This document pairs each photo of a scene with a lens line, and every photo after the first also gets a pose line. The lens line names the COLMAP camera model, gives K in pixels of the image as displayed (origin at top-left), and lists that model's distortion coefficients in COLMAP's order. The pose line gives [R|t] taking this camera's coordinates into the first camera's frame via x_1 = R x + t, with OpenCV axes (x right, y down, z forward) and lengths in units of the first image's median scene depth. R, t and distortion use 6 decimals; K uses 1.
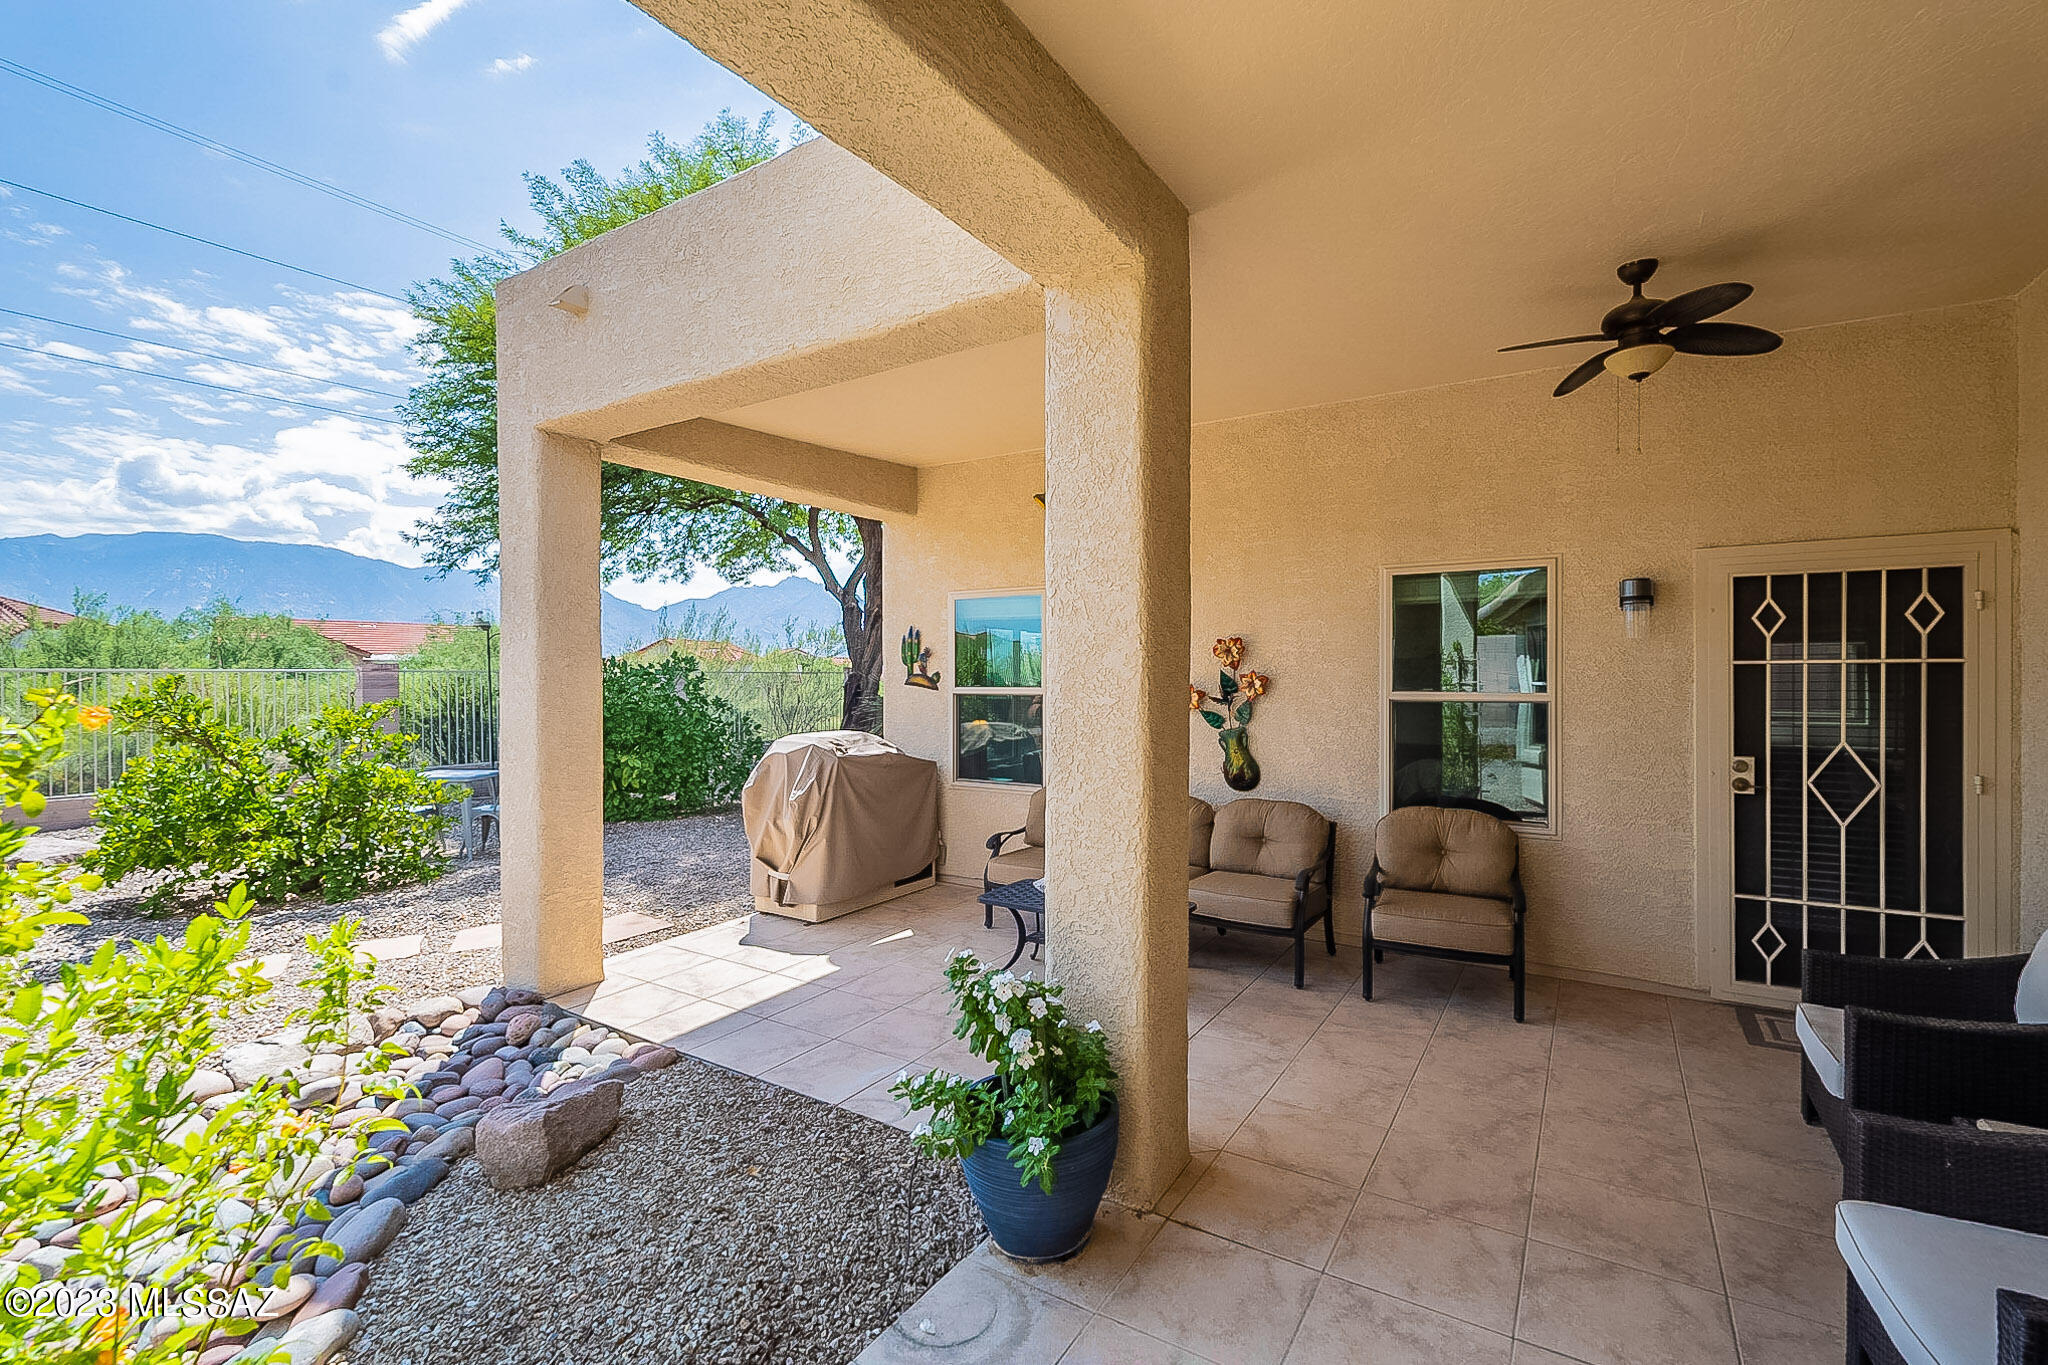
lens RADIAL K [[908.9, 0, 1015.6], [0, 908.9, 681.9], [0, 0, 1]] dist [0.001807, 0.000385]
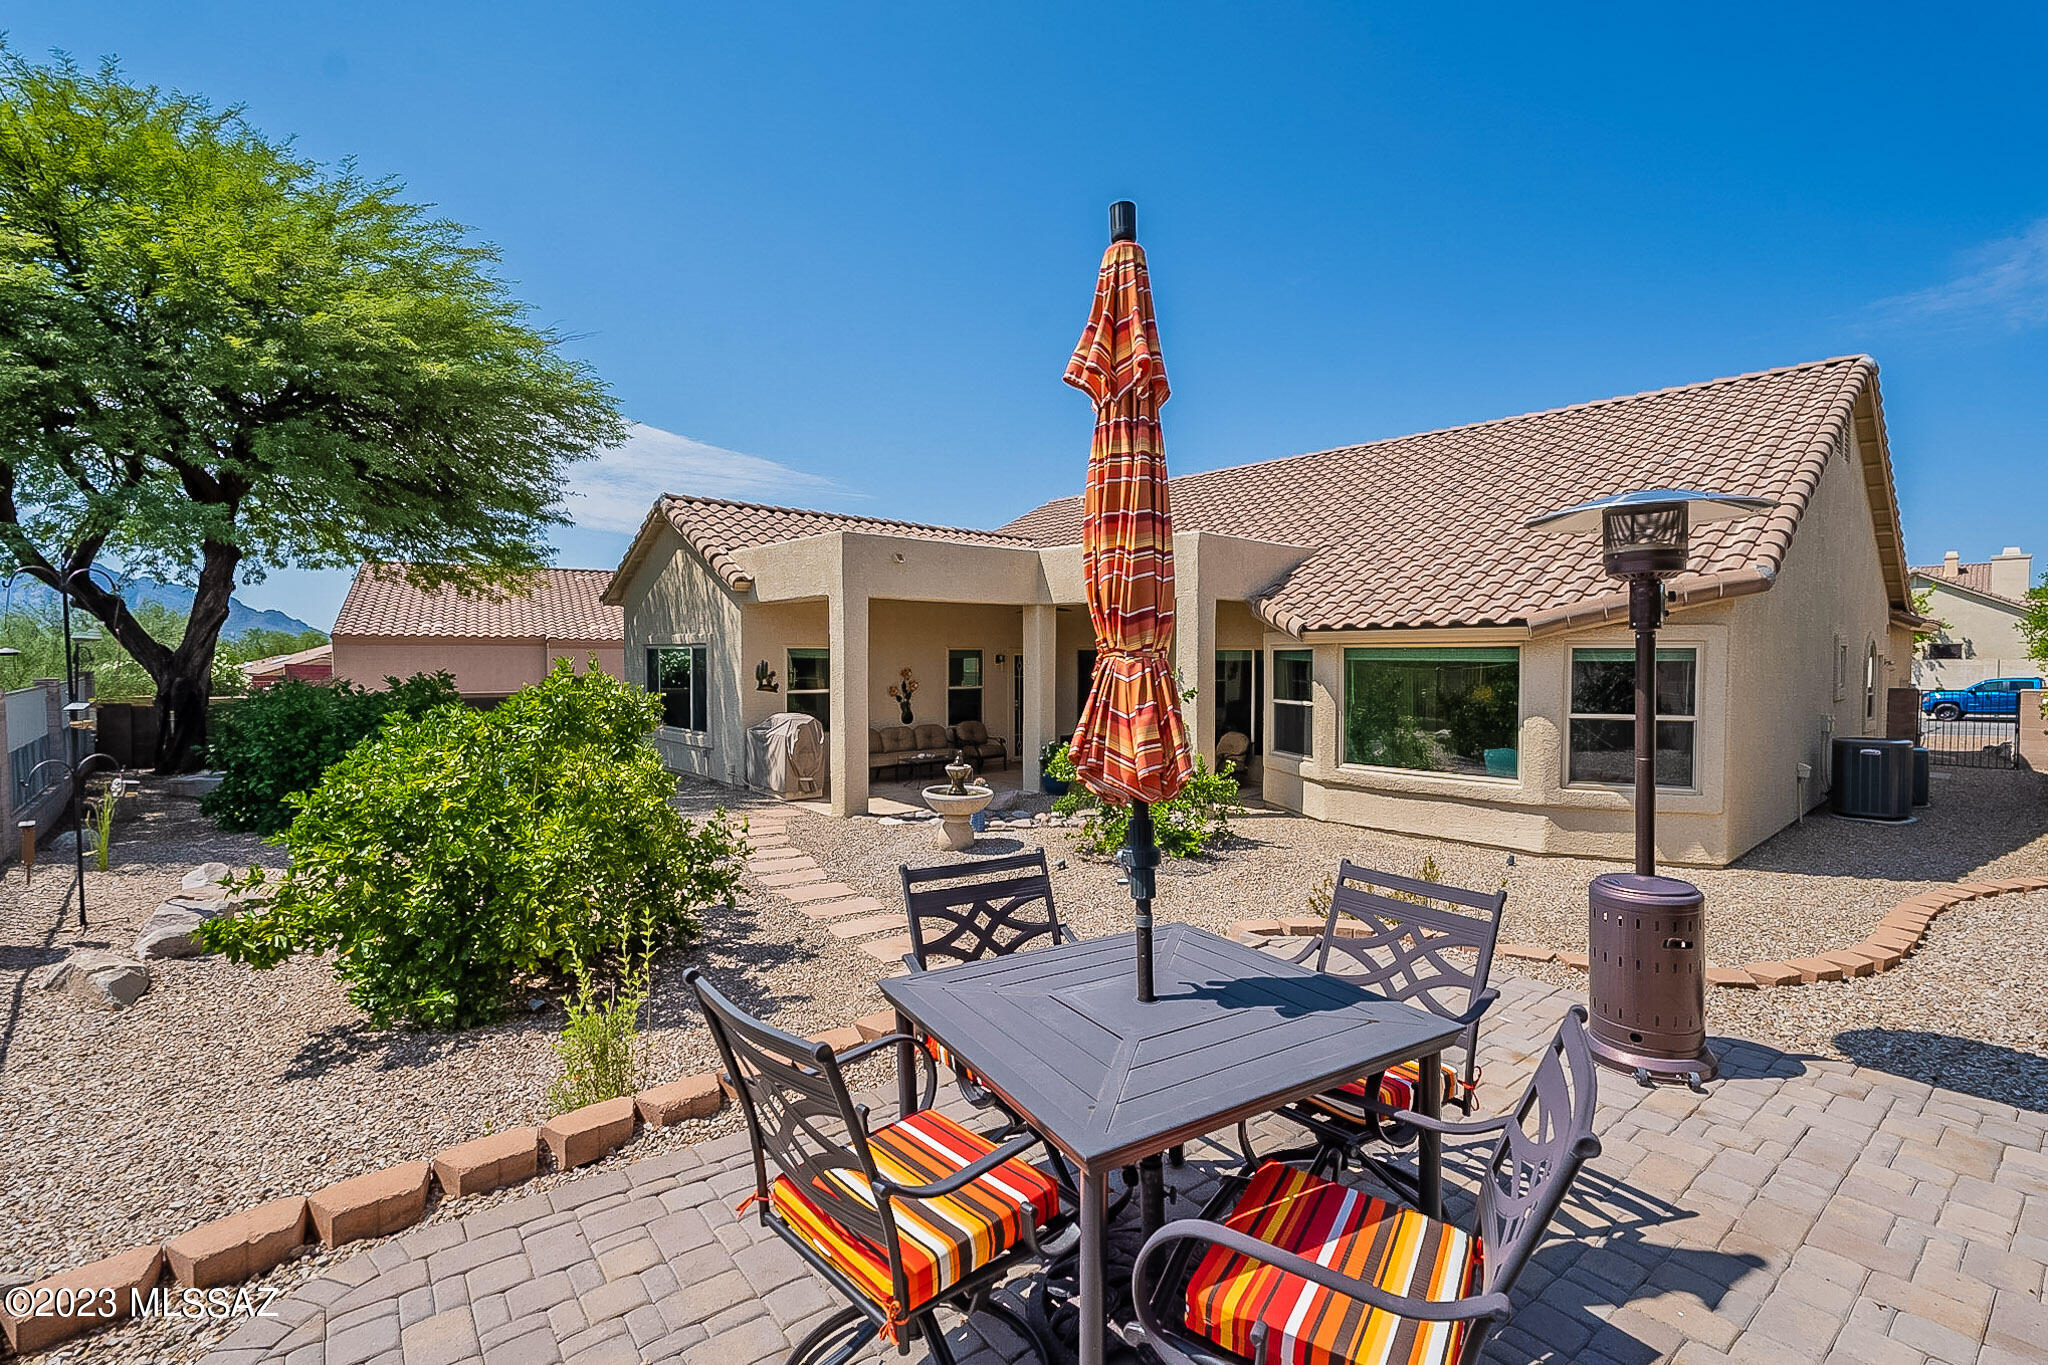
lens RADIAL K [[908.9, 0, 1015.6], [0, 908.9, 681.9], [0, 0, 1]] dist [0.001807, 0.000385]
pose [[0.279571, -0.029109, 0.959684, -2.582523], [0.004175, 0.999568, 0.029103, -0.097493], [-0.960116, -0.004130, 0.279572, -0.109914]]
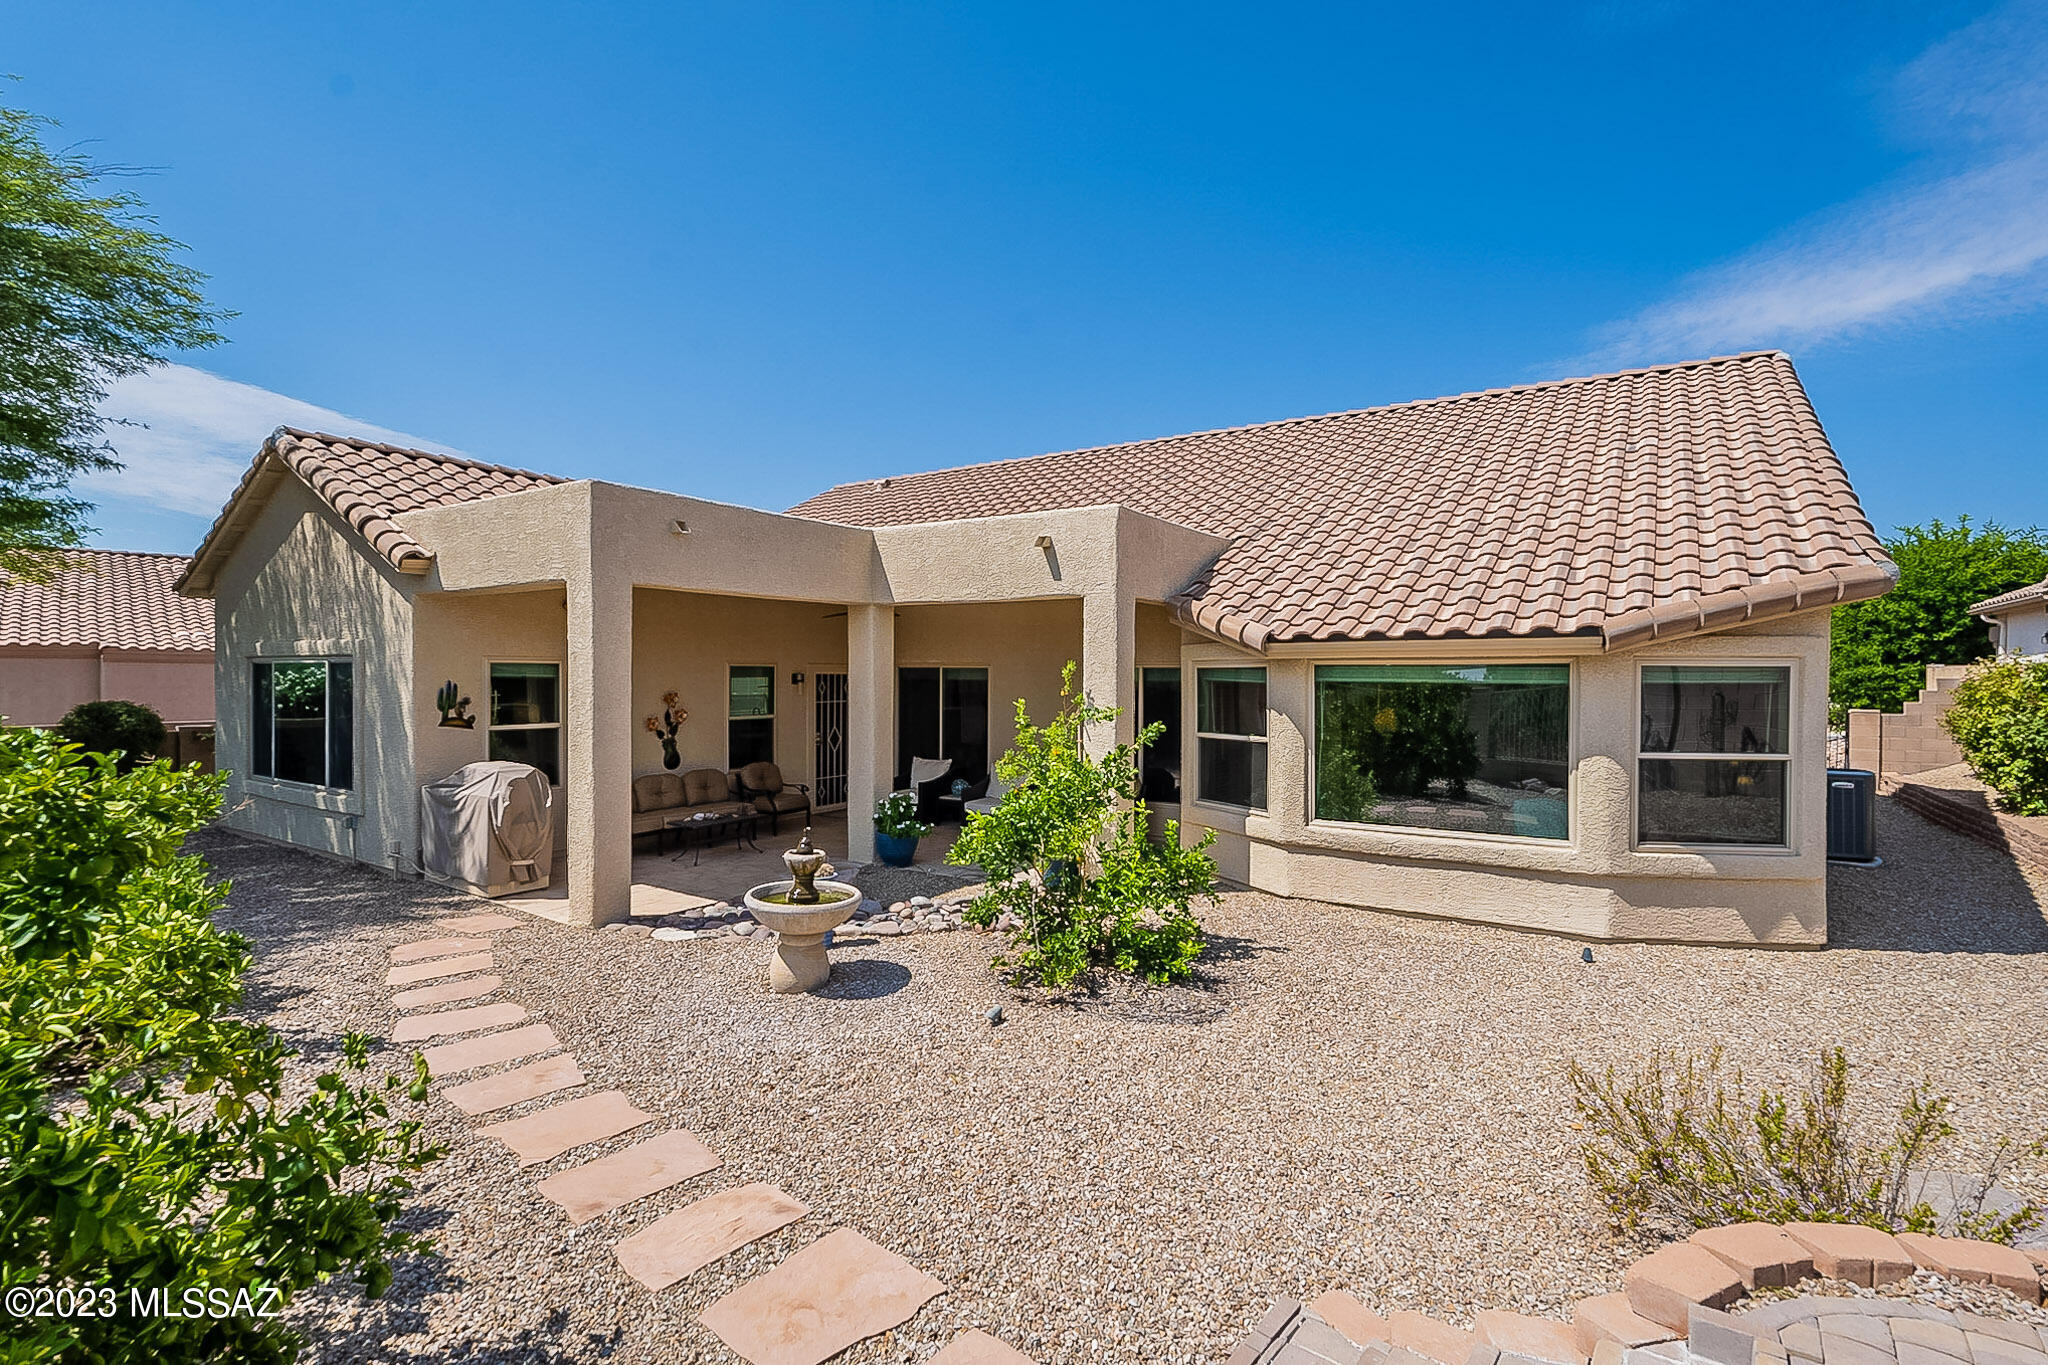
lens RADIAL K [[962.6, 0, 999.6], [0, 962.6, 681.5], [0, 0, 1]] dist [0.001625, 0.000110]
pose [[0.028673, -0.008450, 0.999553, -2.040688], [0.002058, 0.999963, 0.008395, -0.098110], [-0.999587, 0.001816, 0.028690, 0.242809]]
